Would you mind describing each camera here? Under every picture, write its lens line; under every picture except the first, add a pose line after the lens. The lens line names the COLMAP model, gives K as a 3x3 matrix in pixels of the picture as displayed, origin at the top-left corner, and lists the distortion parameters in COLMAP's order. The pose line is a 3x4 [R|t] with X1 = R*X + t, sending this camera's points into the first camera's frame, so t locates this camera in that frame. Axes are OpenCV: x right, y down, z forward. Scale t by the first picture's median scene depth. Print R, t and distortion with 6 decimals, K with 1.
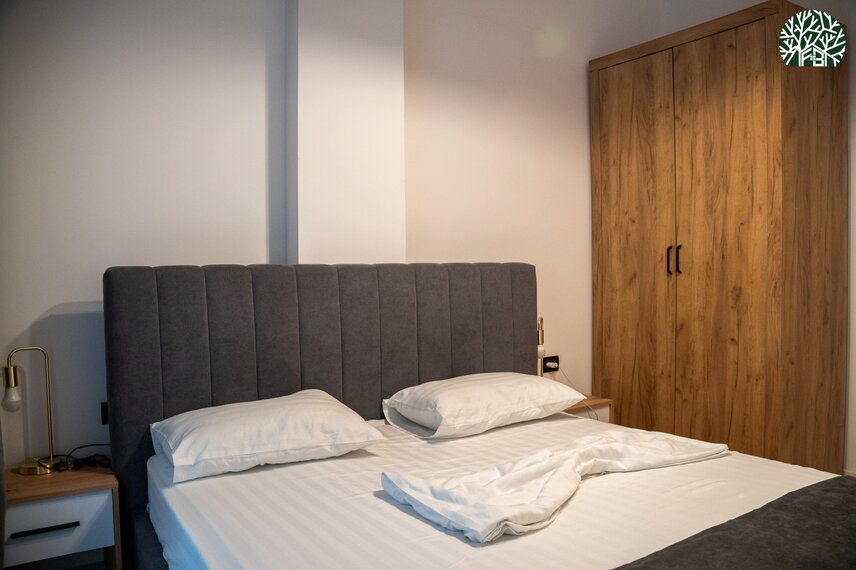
lens RADIAL K [[667.5, 0, 434.0], [0, 667.5, 286.3], [0, 0, 1]] dist [-0.140421, 0.048410]
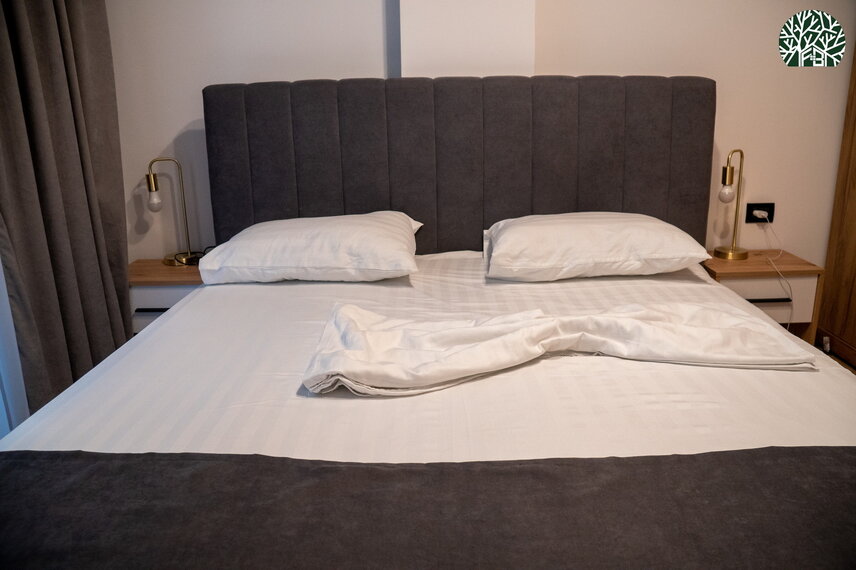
lens RADIAL K [[667.5, 0, 427.8], [0, 667.5, 287.5], [0, 0, 1]] dist [-0.140421, 0.048410]
pose [[0.829724, 0.150107, -0.537611, 0.425865], [-0.004958, 0.965105, 0.261816, 0.010097], [0.558152, -0.214570, 0.801515, 0.249991]]
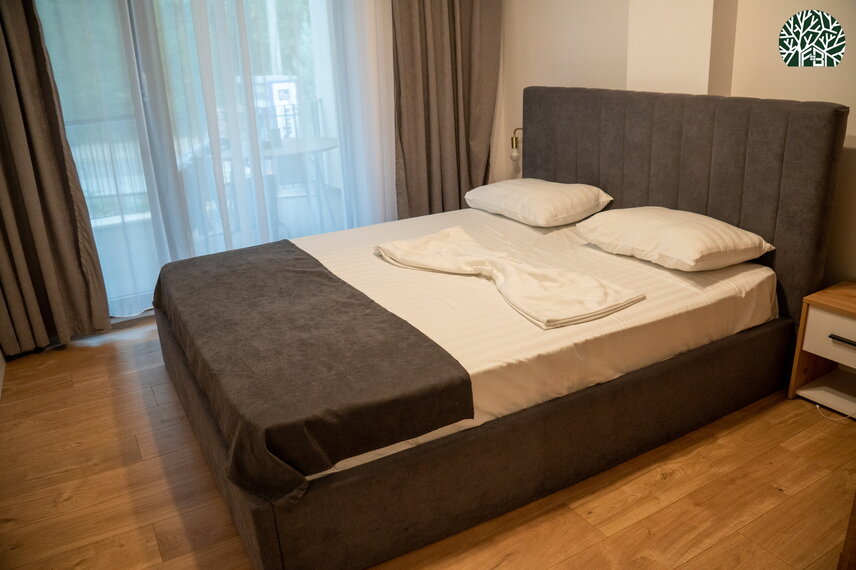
lens RADIAL K [[667.5, 0, 428.8], [0, 667.5, 286.6], [0, 0, 1]] dist [-0.140421, 0.048410]
pose [[-0.050705, 0.348475, -0.935946, 1.266243], [0.020158, 0.937317, 0.347893, -0.137765], [0.998510, -0.001227, -0.054551, 0.802516]]
